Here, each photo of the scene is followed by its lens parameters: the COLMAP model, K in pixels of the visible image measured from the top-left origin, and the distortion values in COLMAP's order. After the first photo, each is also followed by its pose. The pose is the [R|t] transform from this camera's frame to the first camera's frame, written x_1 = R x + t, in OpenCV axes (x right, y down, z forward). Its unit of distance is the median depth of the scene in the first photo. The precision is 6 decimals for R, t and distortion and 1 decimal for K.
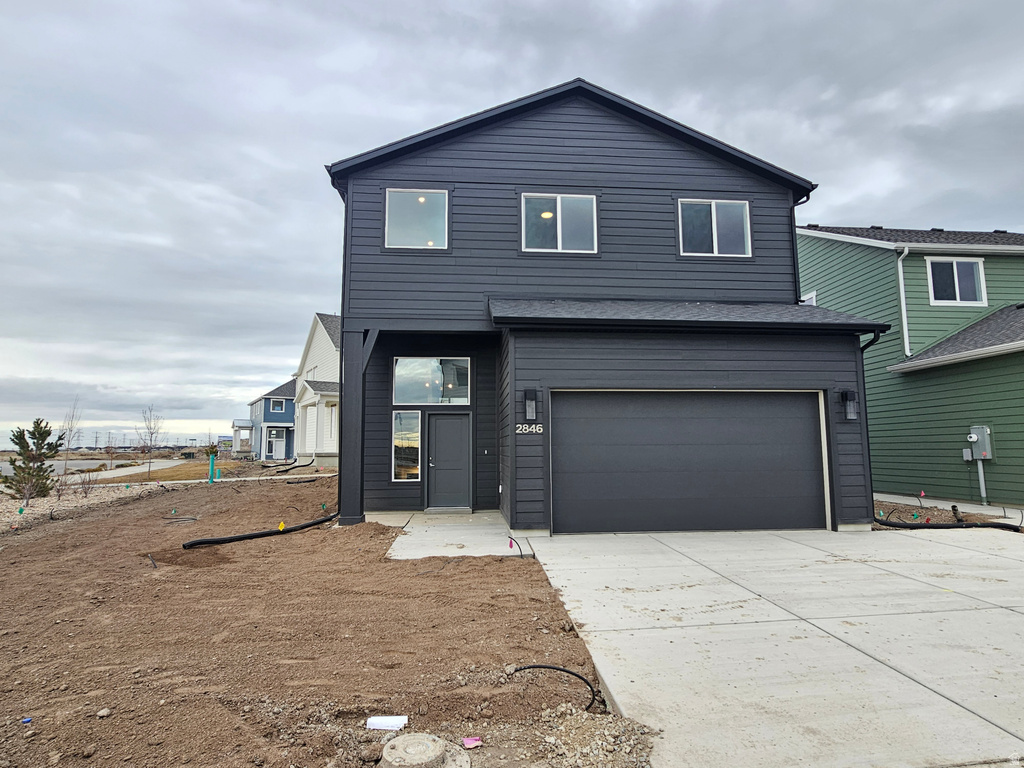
lens RADIAL K [[466.4, 0, 513.0], [0, 466.4, 387.8], [0, 0, 1]] dist [-0.002595, 0.000672]
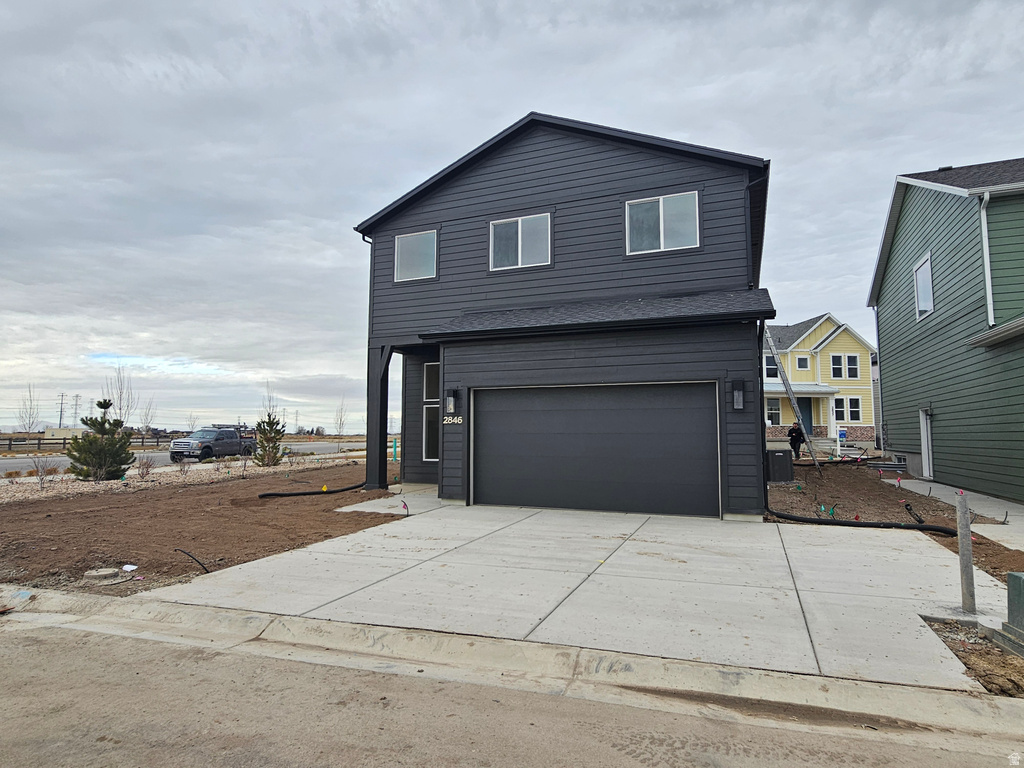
lens RADIAL K [[447.2, 0, 525.3], [0, 447.2, 385.9], [0, 0, 1]] dist [-0.010041, 0.007495]
pose [[0.928499, -0.033673, -0.369805, 0.517866], [0.040742, 0.999106, 0.011321, -0.008325], [0.369093, -0.025578, 0.929040, -0.038488]]
